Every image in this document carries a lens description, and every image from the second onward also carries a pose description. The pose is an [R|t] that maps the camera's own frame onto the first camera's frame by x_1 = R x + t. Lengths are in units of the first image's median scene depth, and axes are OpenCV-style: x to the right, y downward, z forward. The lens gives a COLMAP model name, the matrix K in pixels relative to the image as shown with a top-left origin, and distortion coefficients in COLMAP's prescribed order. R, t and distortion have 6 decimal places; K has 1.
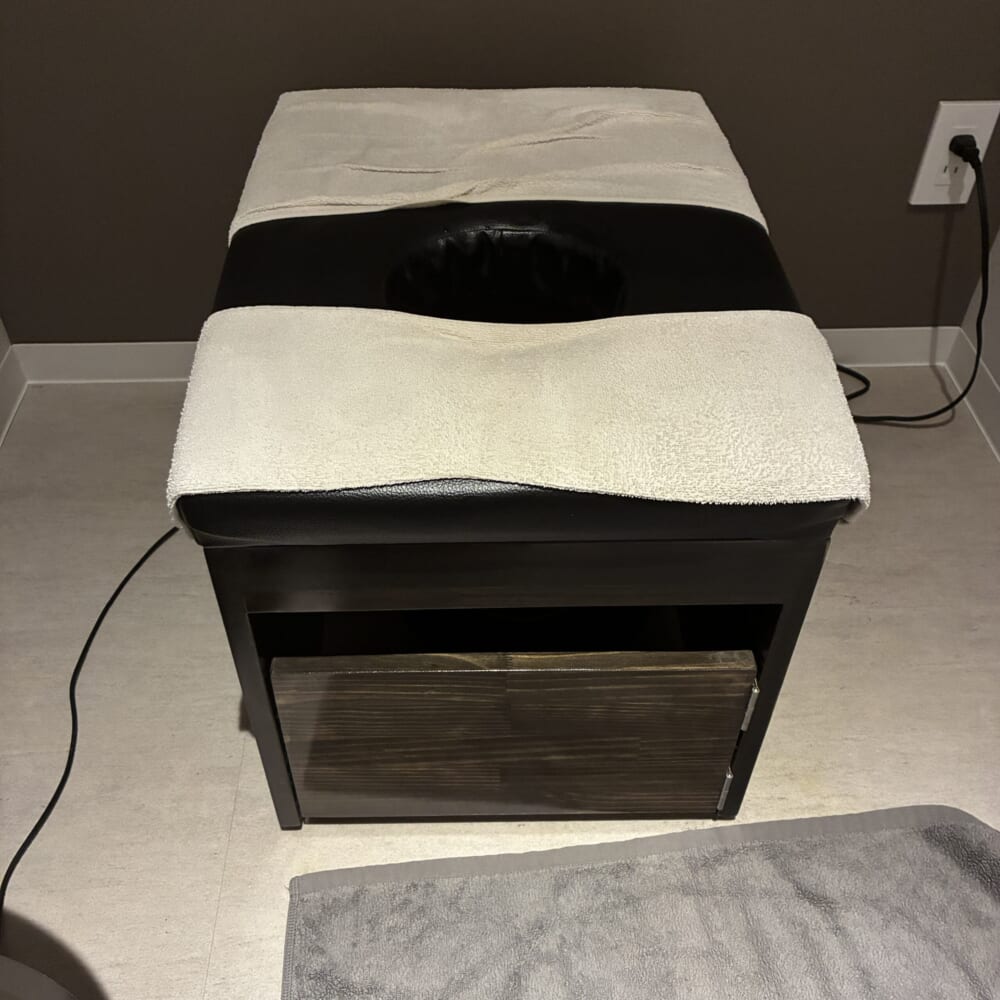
lens RADIAL K [[1110.4, 0, 500.0], [0, 1110.4, 500.0], [0, 0, 1]] dist [0.075078, 0.044472]
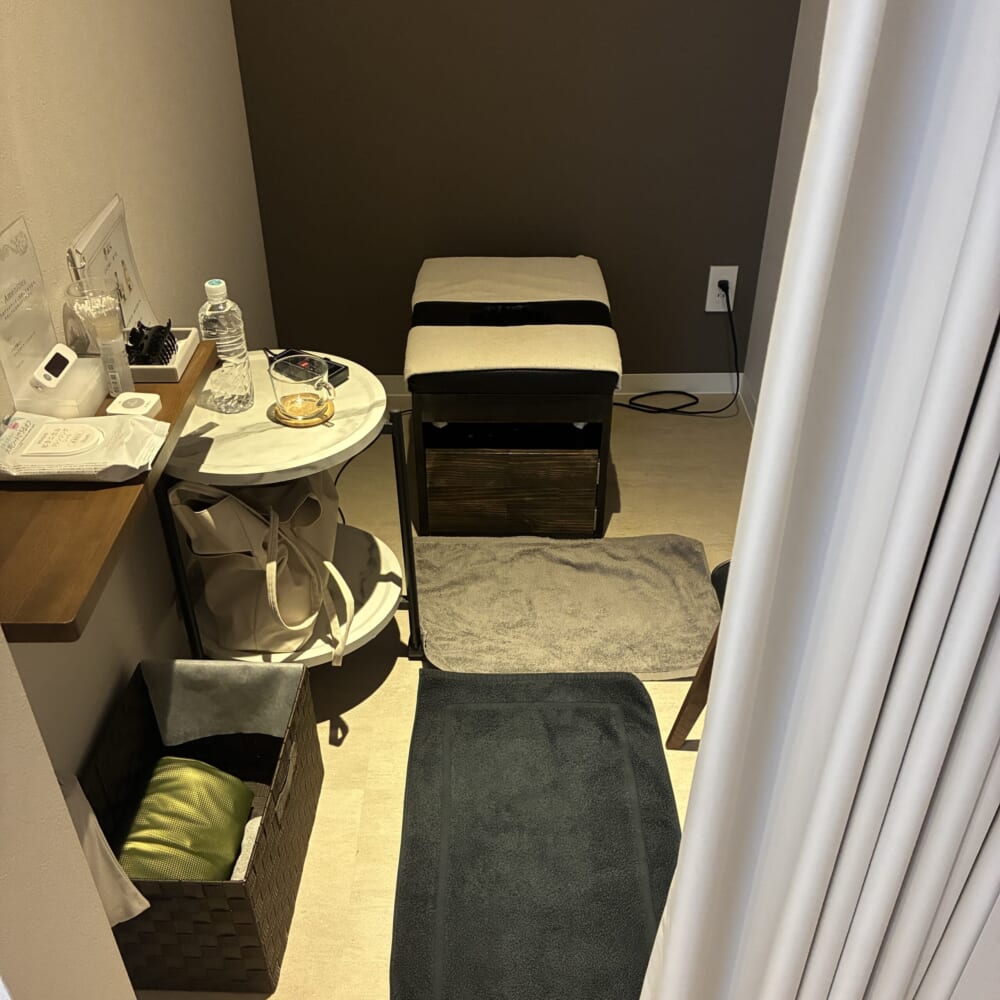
lens RADIAL K [[1110.4, 0, 500.0], [0, 1110.4, 500.0], [0, 0, 1]] dist [0.075078, 0.044472]
pose [[0.999144, 0.001617, -0.041345, 0.068918], [-0.008103, 0.987536, -0.157182, 0.484361], [0.040576, 0.157382, 0.986704, -1.189509]]
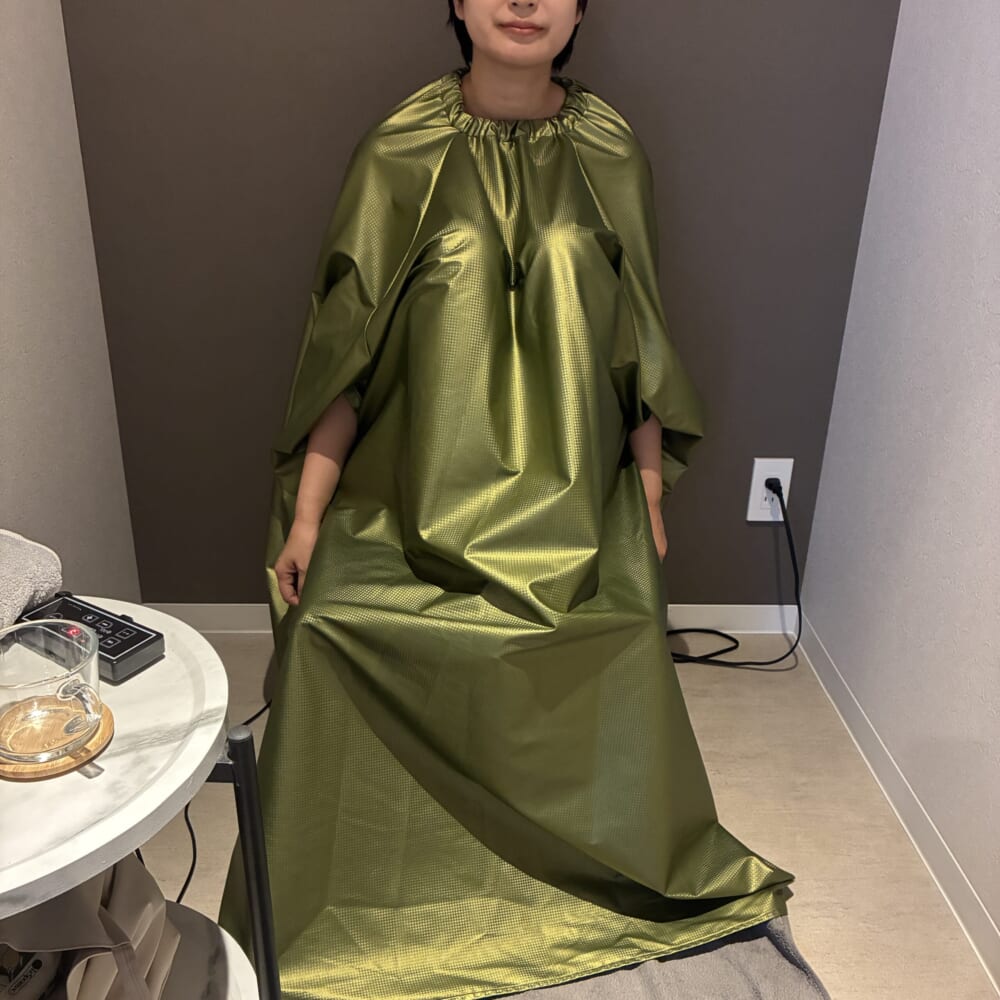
lens RADIAL K [[1110.4, 0, 500.0], [0, 1110.4, 500.0], [0, 0, 1]] dist [0.075078, 0.044472]
pose [[0.999992, 0.003772, -0.001272, 0.034860], [-0.003981, 0.945754, -0.324860, 0.228853], [-0.000022, 0.324862, 0.945761, -0.489723]]
